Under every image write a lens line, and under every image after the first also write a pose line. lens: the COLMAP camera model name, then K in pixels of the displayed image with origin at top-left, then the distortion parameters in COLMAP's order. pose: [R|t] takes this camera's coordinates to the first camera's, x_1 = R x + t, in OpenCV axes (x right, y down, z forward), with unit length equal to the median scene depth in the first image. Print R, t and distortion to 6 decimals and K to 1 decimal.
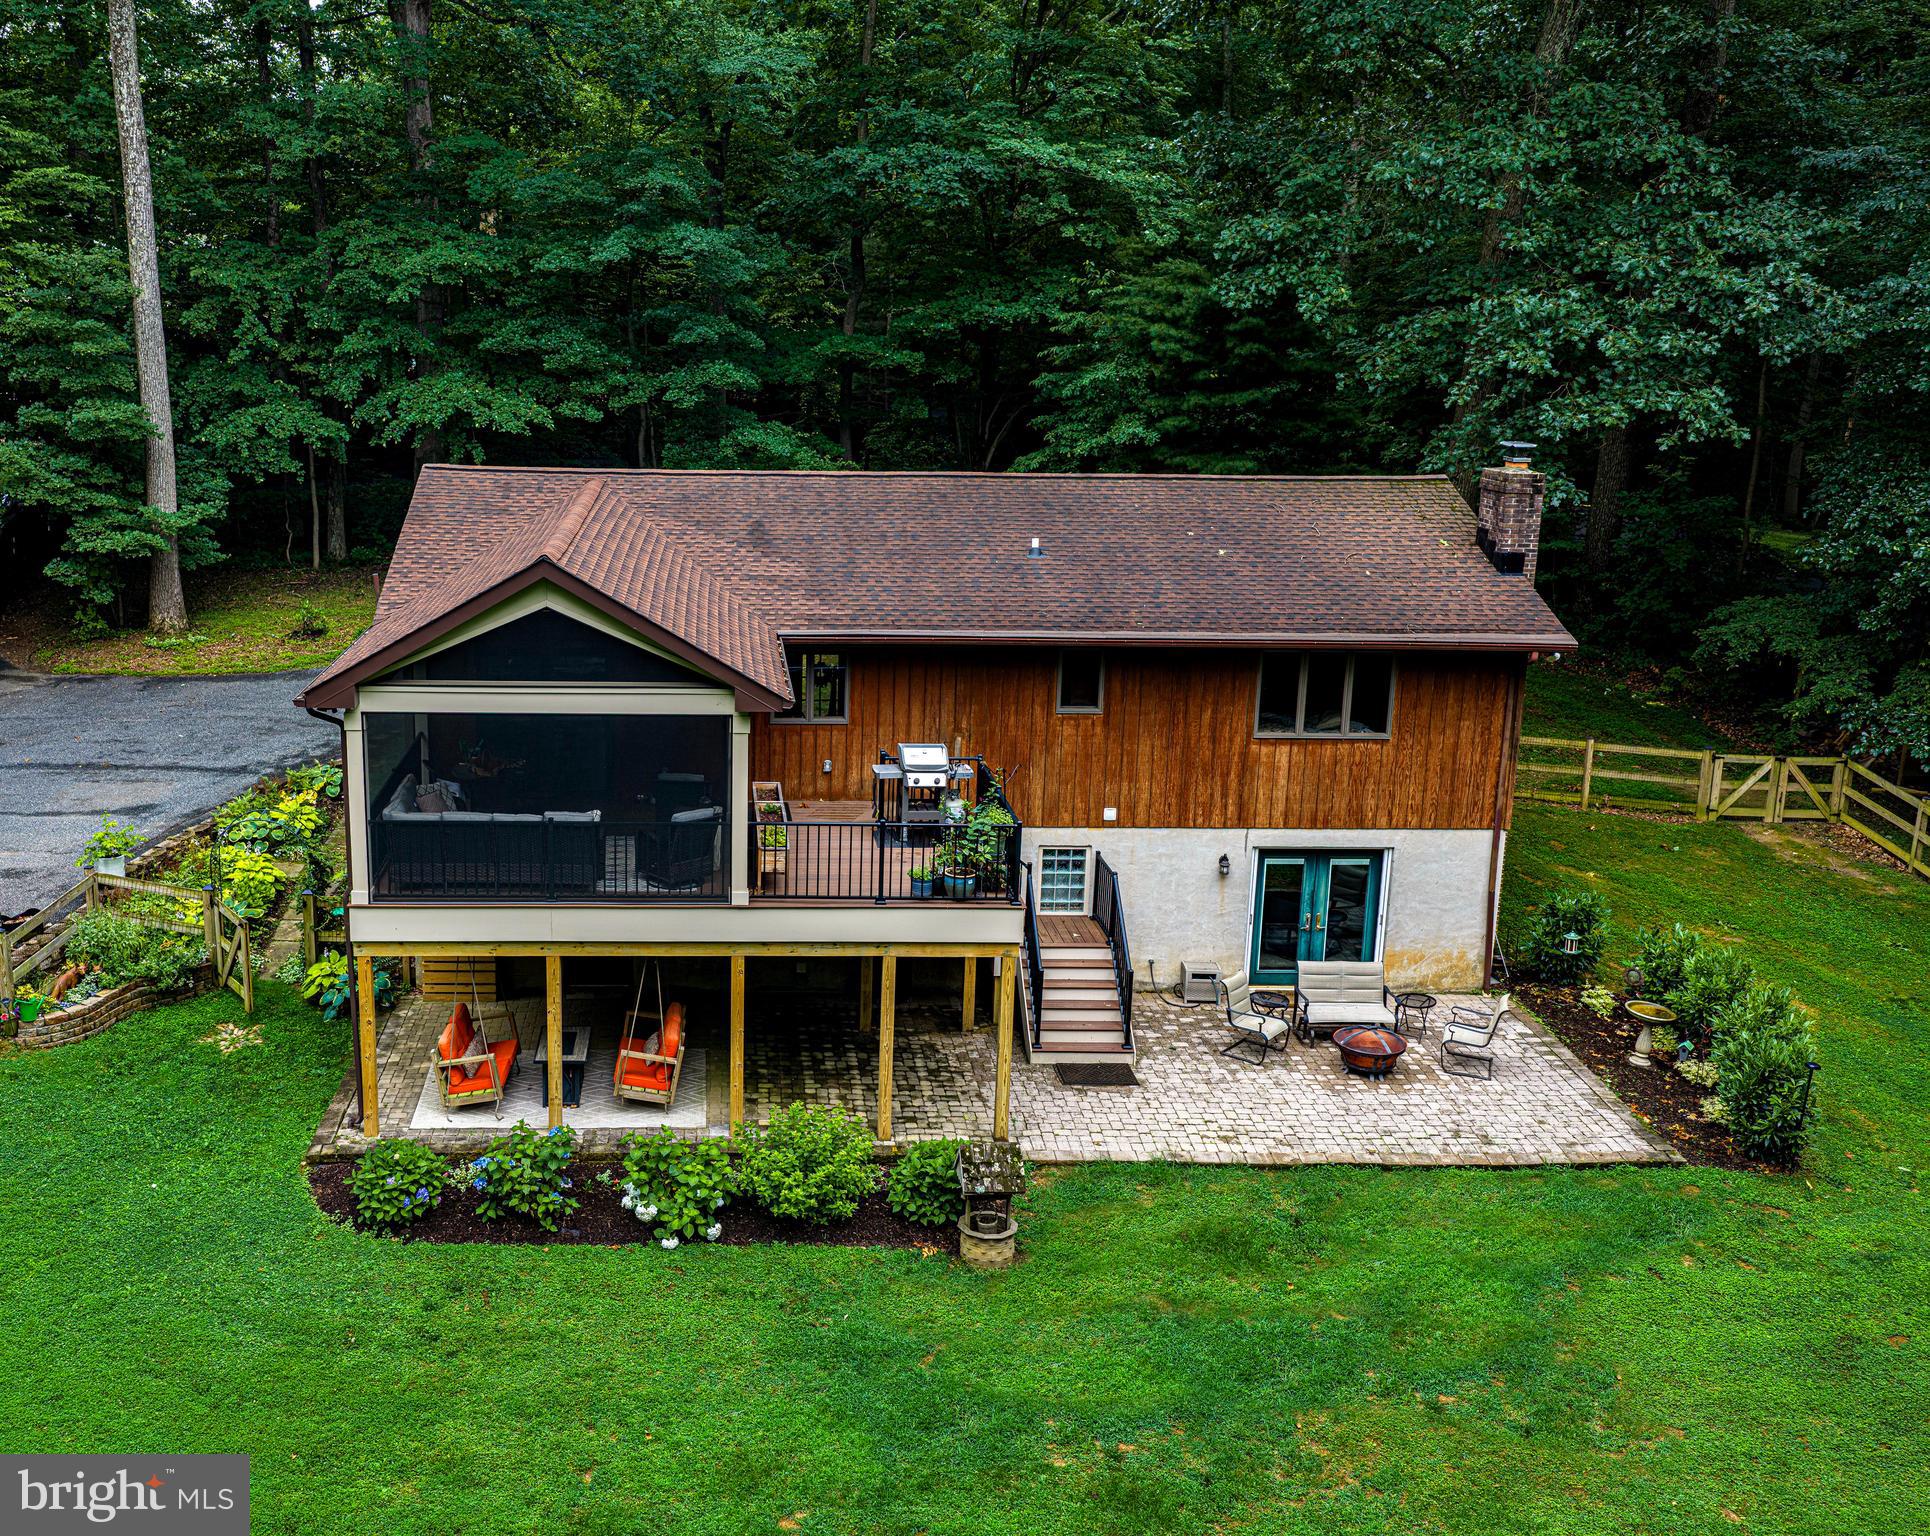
lens RADIAL K [[1948.3, 0, 780.8], [0, 1948.3, 762.3], [0, 0, 1]] dist [0.016179, -0.015410]
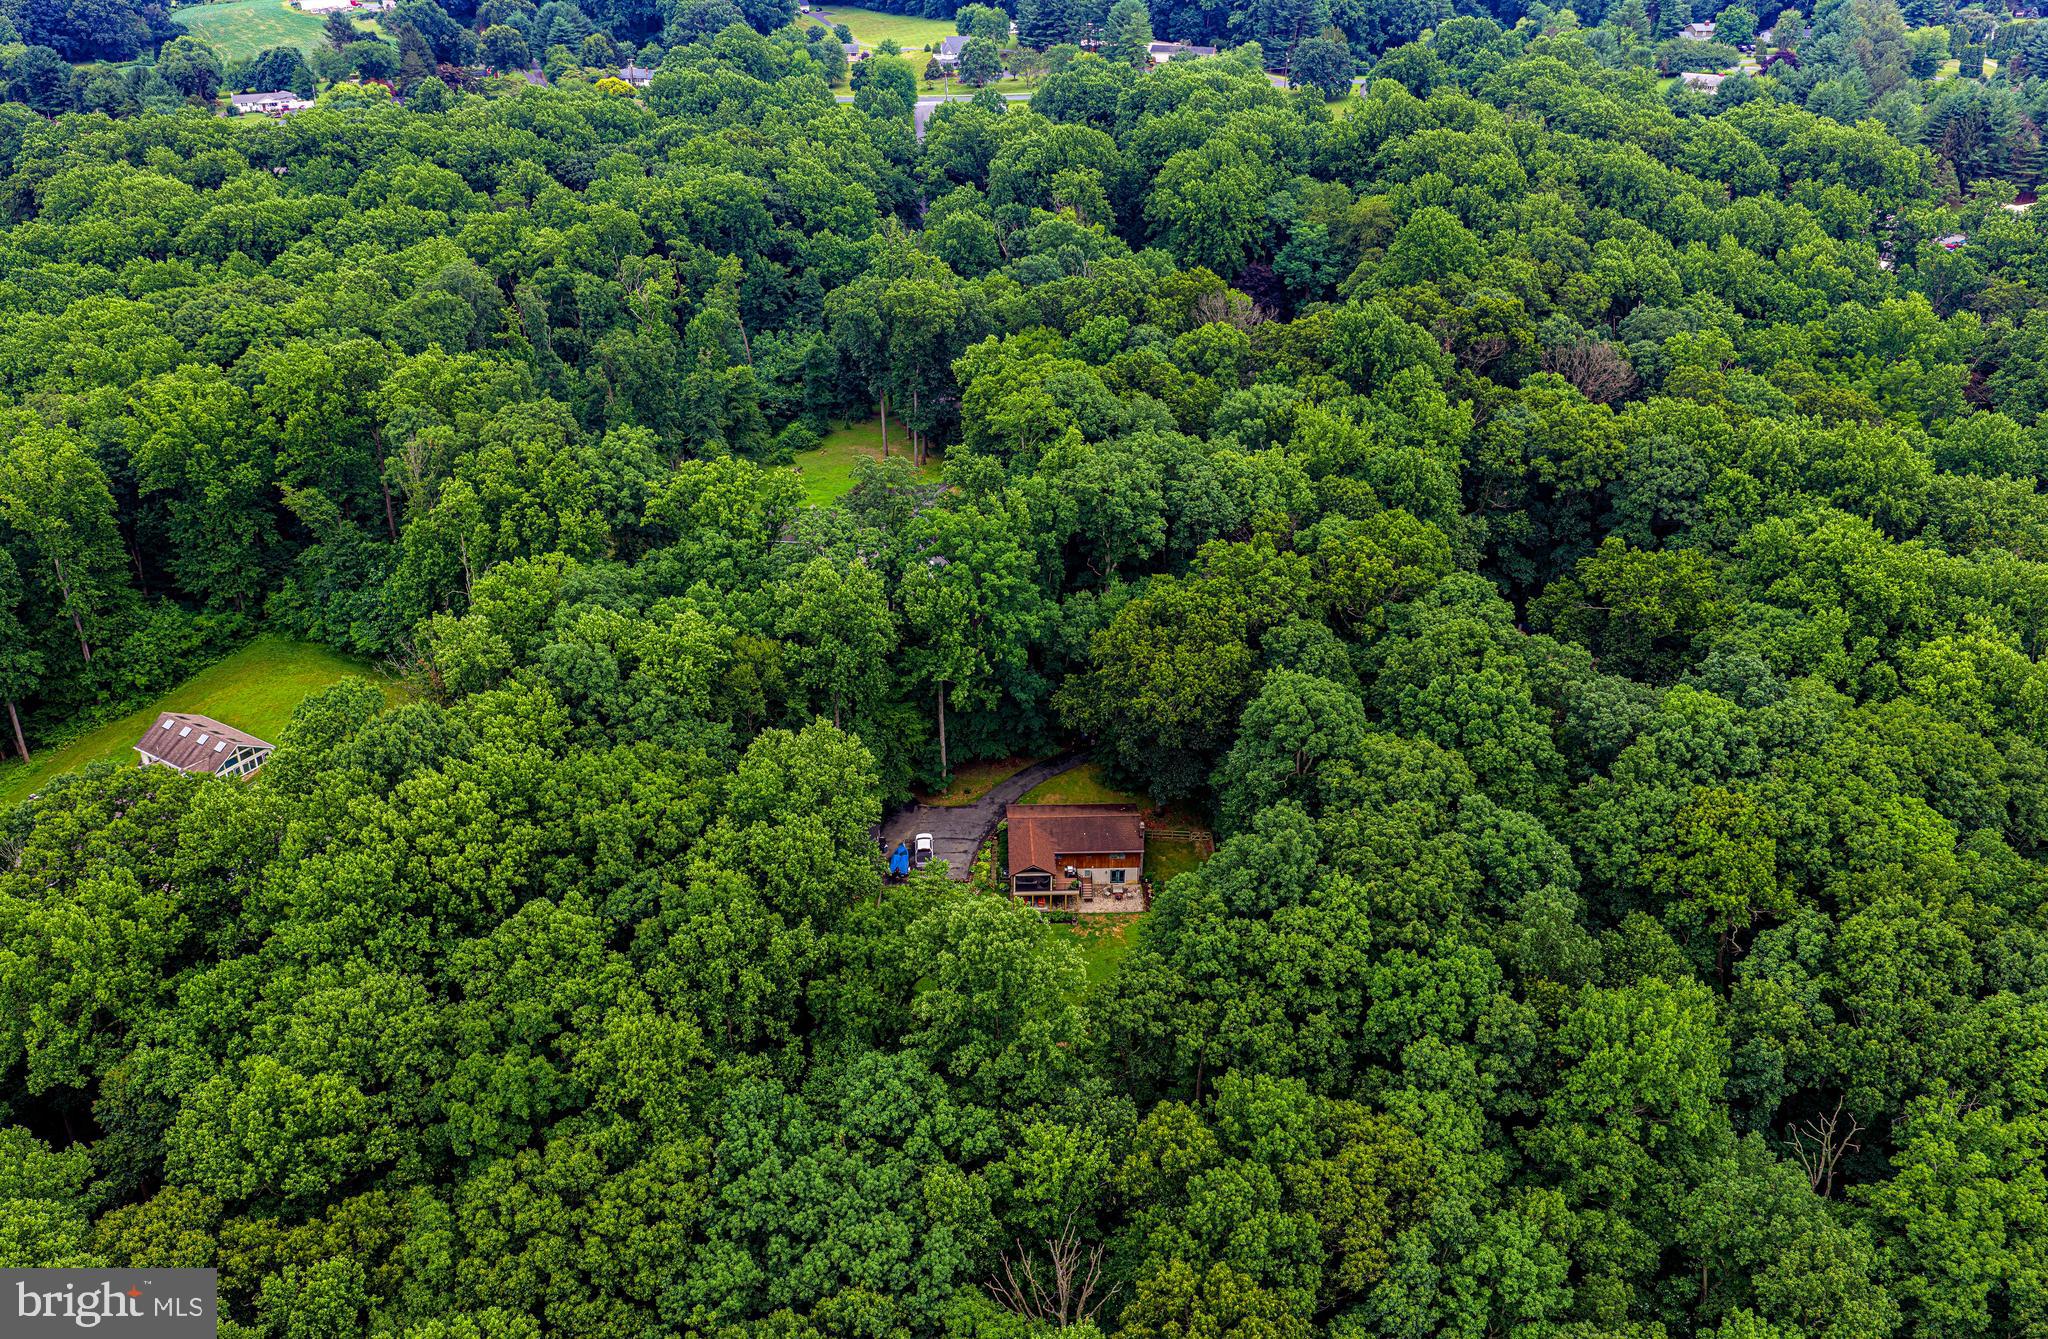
lens RADIAL K [[1671.5, 0, 1024.0], [0, 1671.5, 669.5], [0, 0, 1]] dist [0.010455, -0.011860]
pose [[0.999944, -0.010088, 0.003104, -0.155991], [0.008885, 0.963271, 0.268383, -2.954942], [-0.005698, -0.268340, 0.963307, -6.200898]]
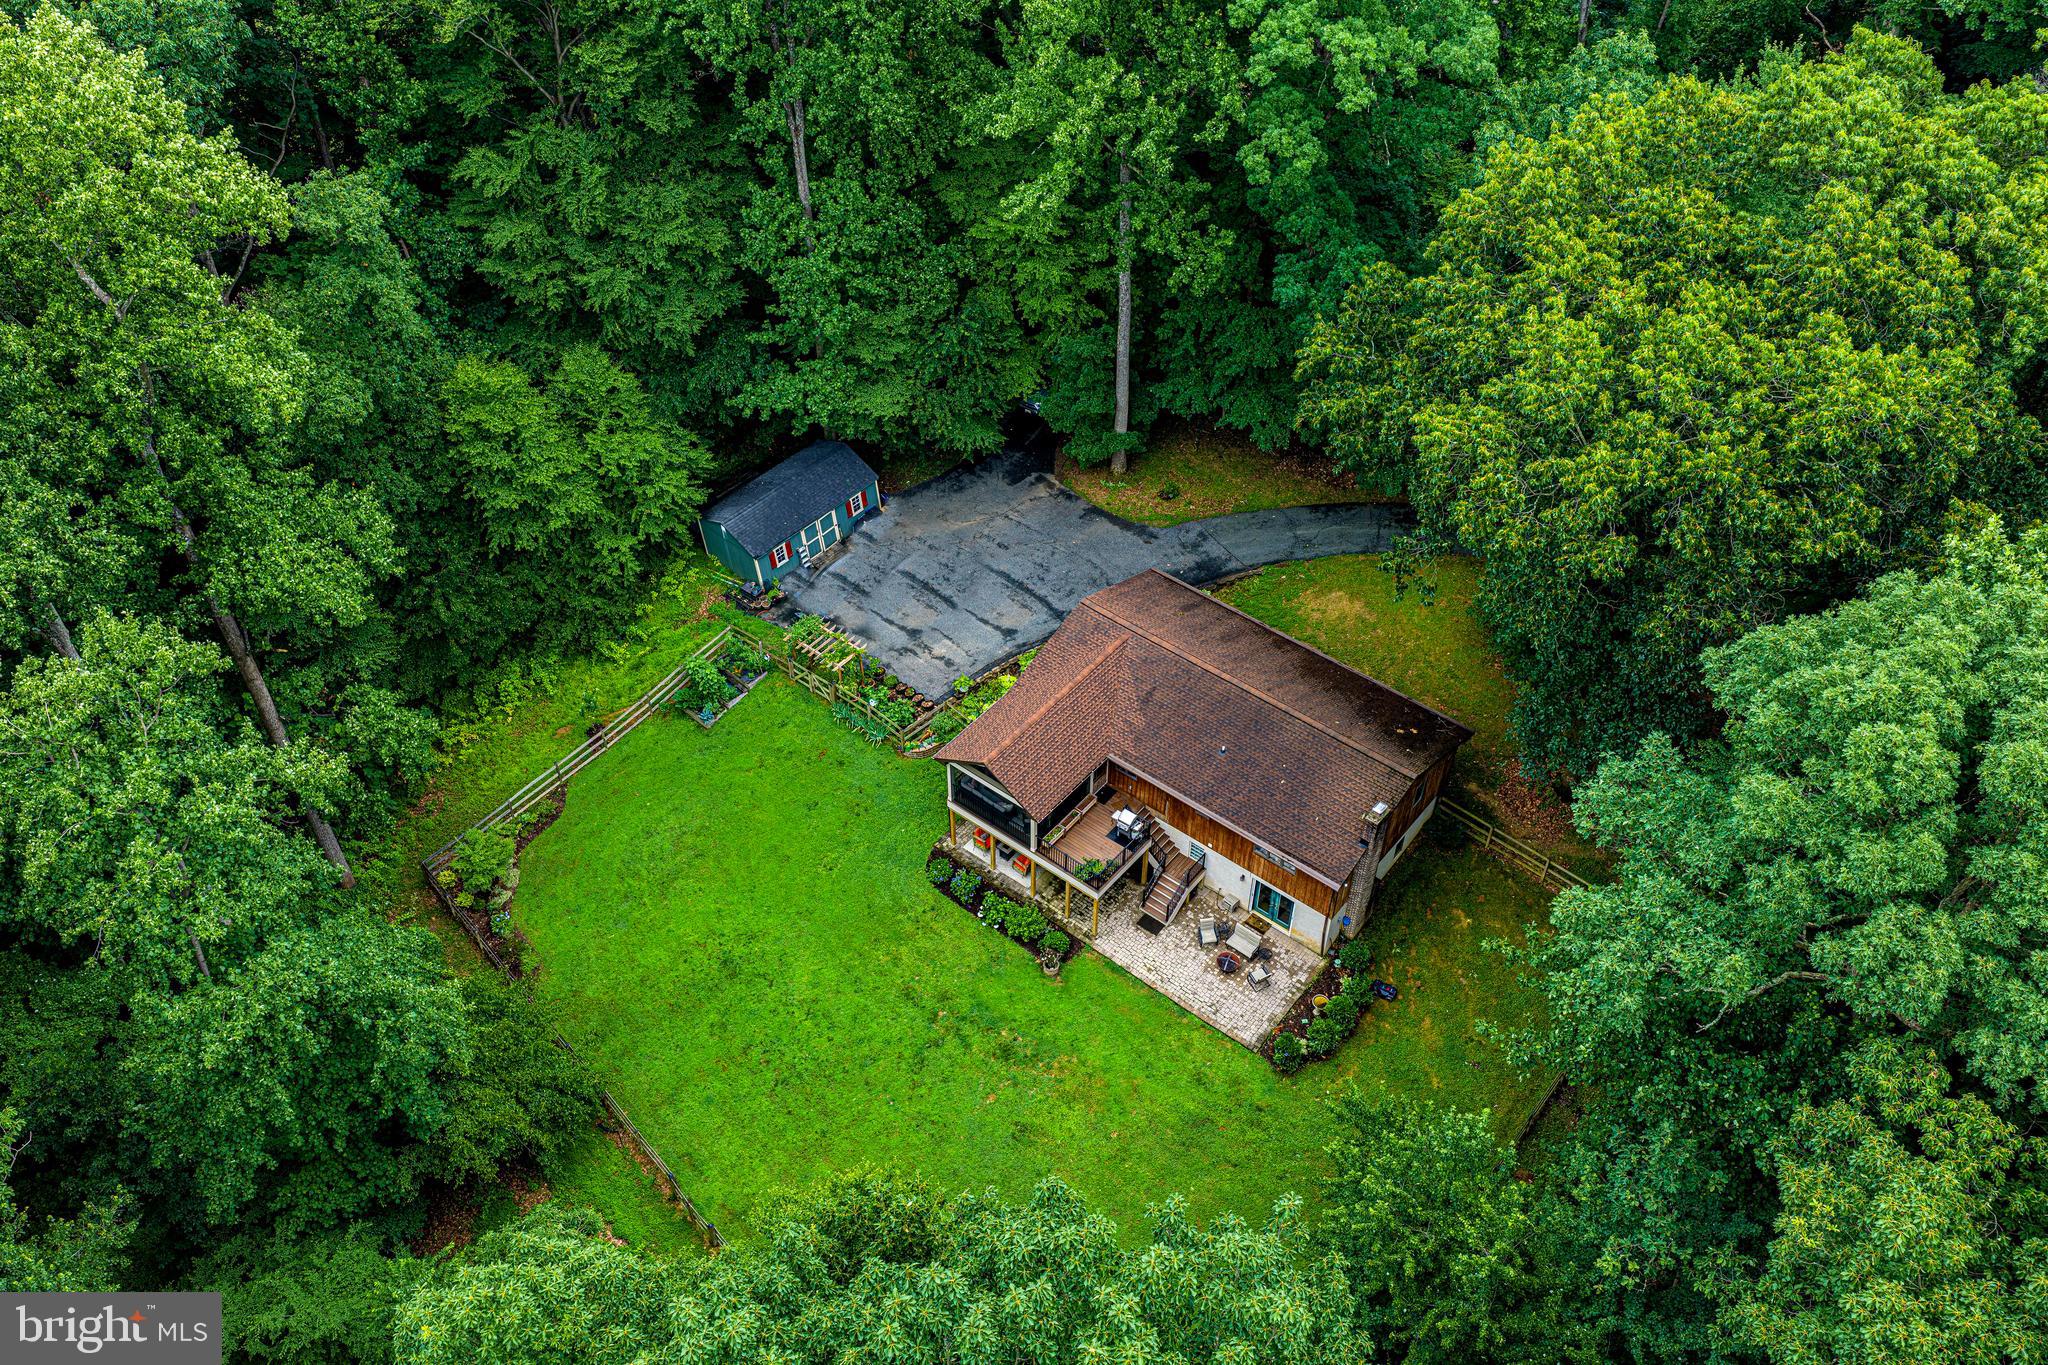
lens RADIAL K [[1717.3, 0, 1024.0], [0, 1717.3, 682.5], [0, 0, 1]] dist [0.043681, -0.080841]
pose [[0.757122, 0.448972, -0.474543, 1.113626], [-0.141112, 0.821656, 0.552240, -1.613815], [0.637851, -0.351150, 0.685449, -0.866691]]
